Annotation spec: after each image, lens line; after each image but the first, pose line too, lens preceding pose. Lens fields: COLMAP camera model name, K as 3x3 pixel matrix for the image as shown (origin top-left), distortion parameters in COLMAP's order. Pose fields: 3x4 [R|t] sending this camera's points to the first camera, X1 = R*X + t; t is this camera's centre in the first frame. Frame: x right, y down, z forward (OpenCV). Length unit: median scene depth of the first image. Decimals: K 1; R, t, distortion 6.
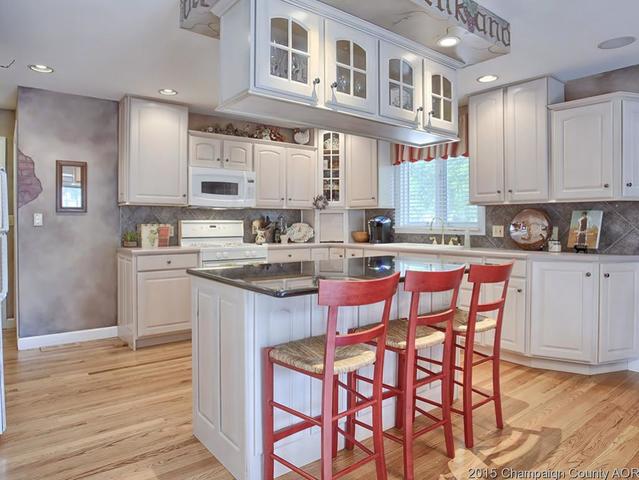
lens RADIAL K [[434.4, 0, 326.3], [0, 434.4, 231.0], [0, 0, 1]] dist [-0.056065, 0.006537]
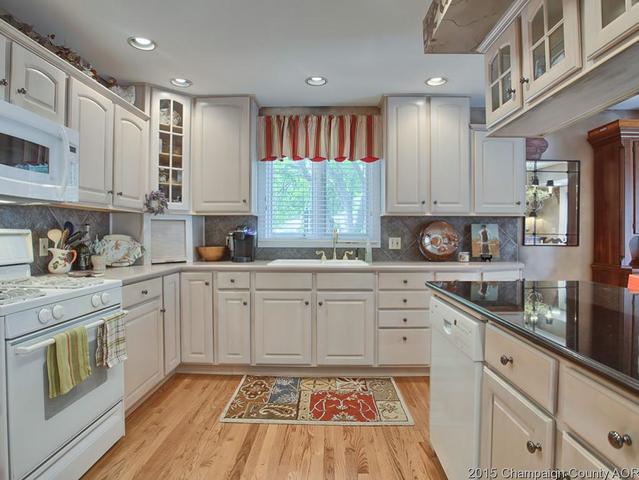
lens RADIAL K [[354.4, 0, 313.8], [0, 354.4, 241.2], [0, 0, 1]] dist [-0.069063, 0.002584]
pose [[0.644725, -0.011945, 0.764321, -0.319057], [0.012915, 0.999905, 0.004732, -0.009841], [-0.764305, 0.006820, 0.644819, 0.600941]]
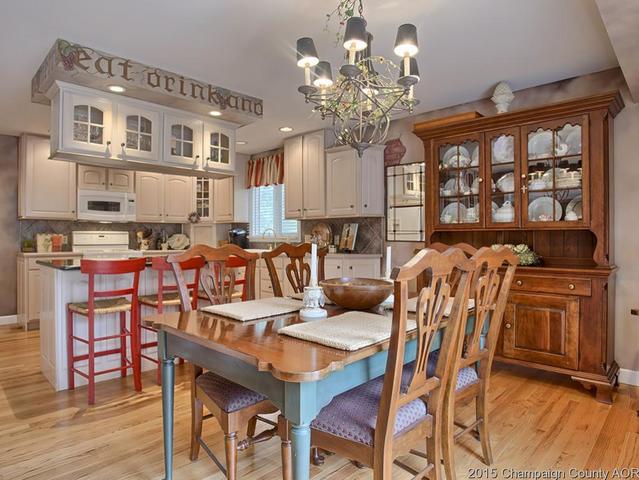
lens RADIAL K [[403.6, 0, 302.7], [0, 403.6, 240.6], [0, 0, 1]] dist [-0.026167, 0.002772]
pose [[0.996100, -0.000561, 0.088233, 0.244685], [0.001512, 0.999941, -0.010715, 0.017422], [-0.088222, 0.010807, 0.996042, -0.243525]]
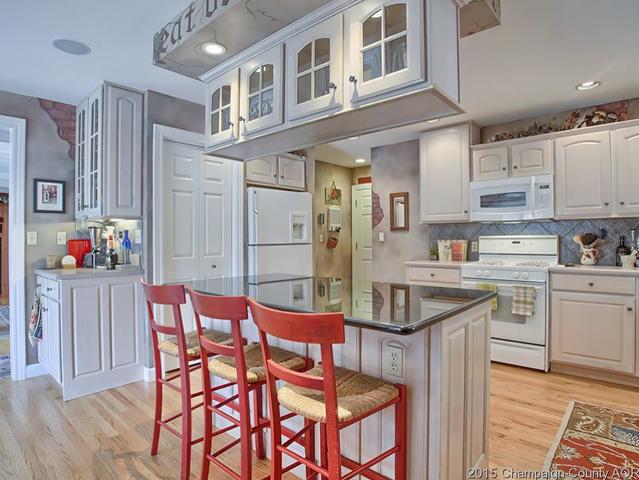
lens RADIAL K [[369.6, 0, 323.0], [0, 369.6, 238.6], [0, 0, 1]] dist [-0.053815, -0.000718]
pose [[0.180239, -0.003594, -0.983616, 0.456392], [-0.011486, 0.999917, -0.005759, -0.010239], [0.983556, 0.012336, 0.180183, 0.517132]]
